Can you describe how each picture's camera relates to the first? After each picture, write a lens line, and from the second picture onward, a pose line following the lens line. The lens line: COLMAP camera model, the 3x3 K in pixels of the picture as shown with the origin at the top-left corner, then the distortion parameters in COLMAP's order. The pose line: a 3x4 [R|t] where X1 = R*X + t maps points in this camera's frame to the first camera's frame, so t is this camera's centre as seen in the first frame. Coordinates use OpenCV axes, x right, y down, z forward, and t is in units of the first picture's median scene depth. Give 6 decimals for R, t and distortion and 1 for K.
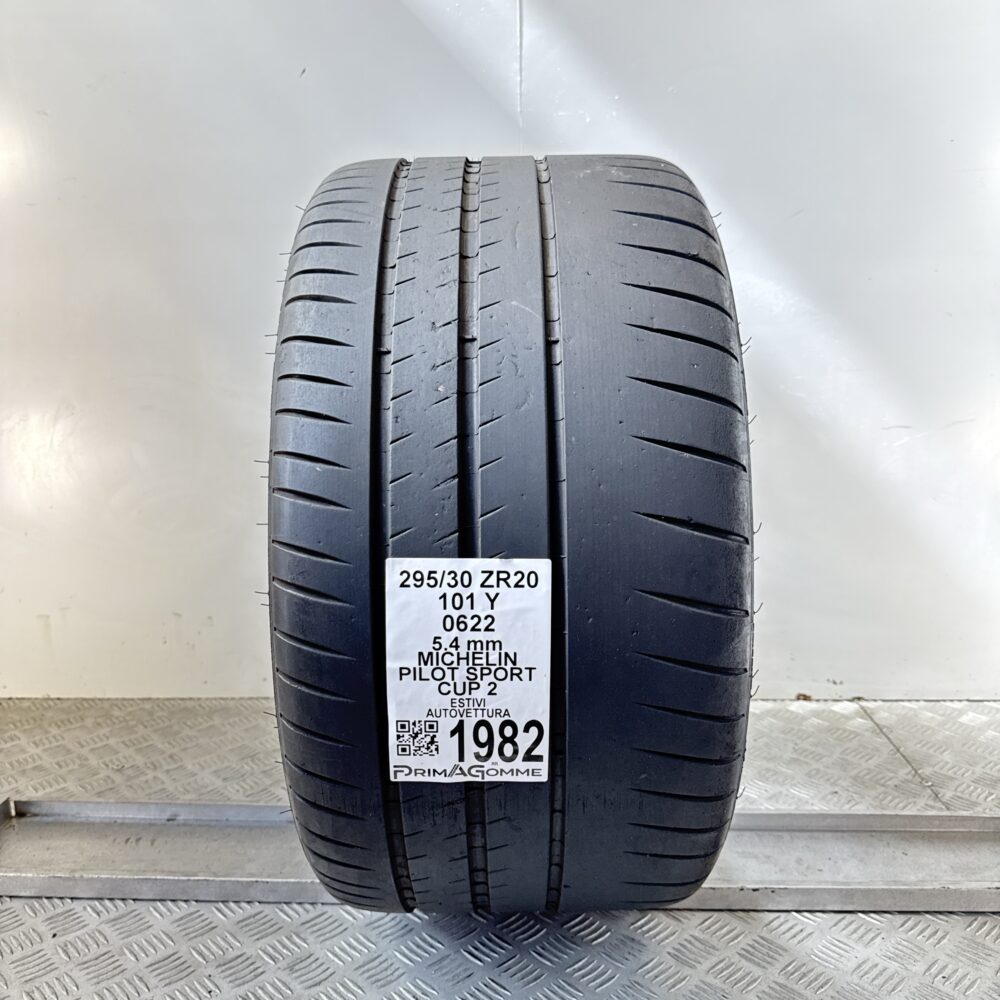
lens RADIAL K [[934.5, 0, 500.0], [0, 934.5, 500.0], [0, 0, 1]] dist [0.133100, -0.311388]
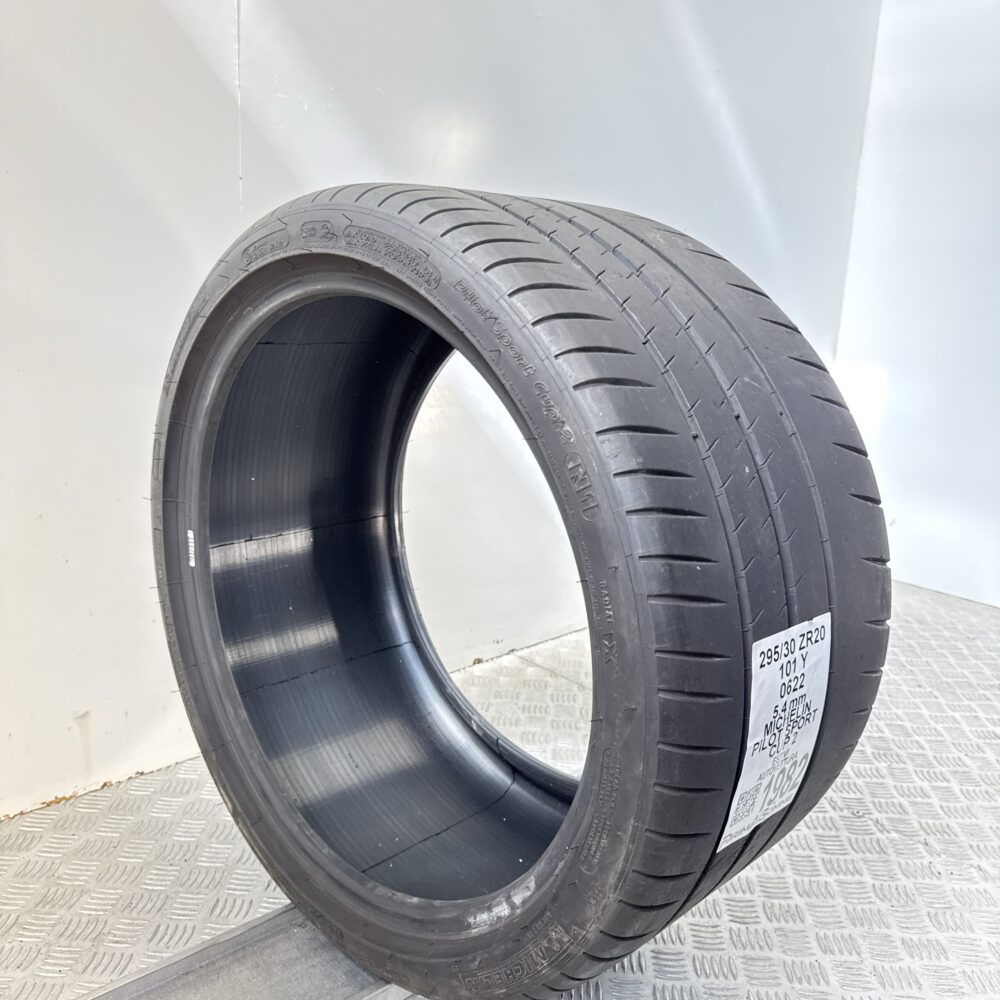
lens RADIAL K [[934.5, 0, 500.0], [0, 934.5, 500.0], [0, 0, 1]] dist [0.133100, -0.311388]
pose [[0.713155, -0.126250, 0.689544, -0.978500], [0.082640, 0.991931, 0.096144, -0.208597], [-0.696119, -0.011582, 0.717833, 0.448277]]
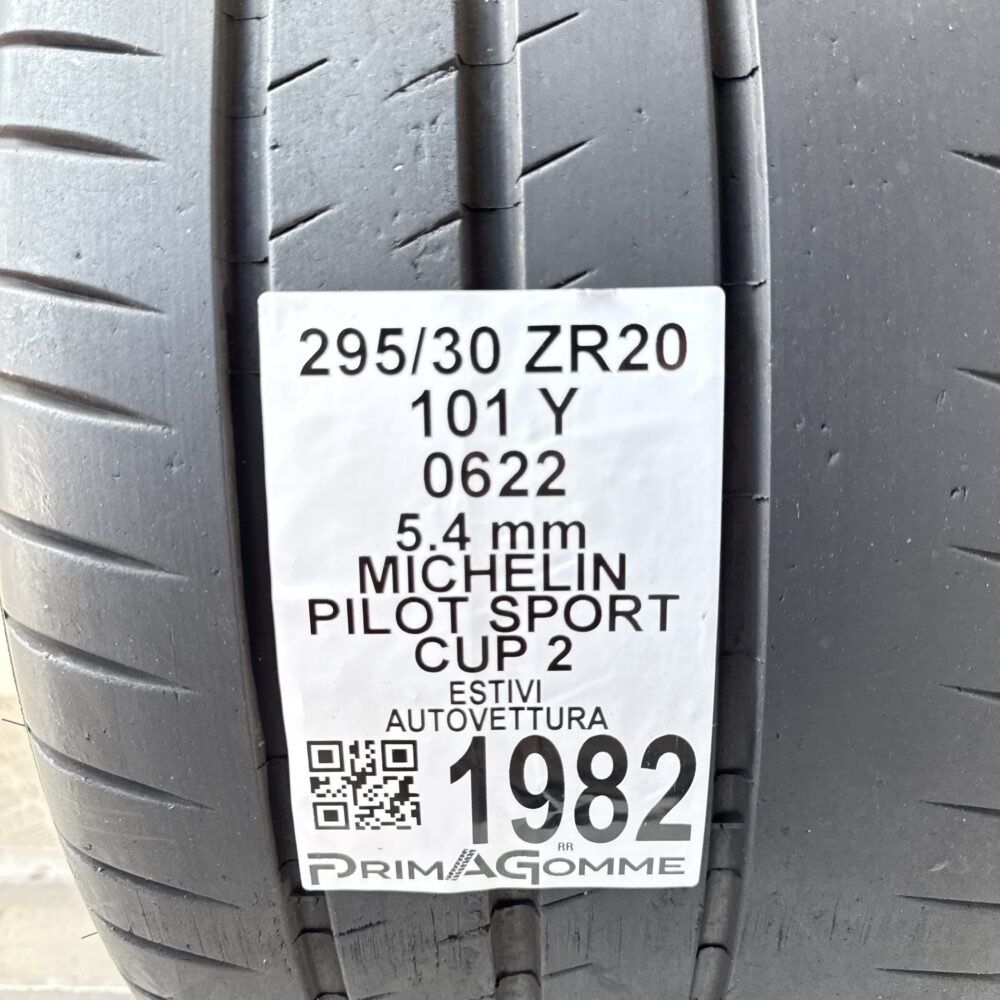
lens RADIAL K [[934.5, 0, 500.0], [0, 934.5, 500.0], [0, 0, 1]] dist [0.133100, -0.311388]
pose [[0.999808, -0.016367, -0.010754, -0.026955], [0.016490, 0.999798, 0.011483, 0.135025], [0.010564, -0.011658, 0.999876, 0.626437]]
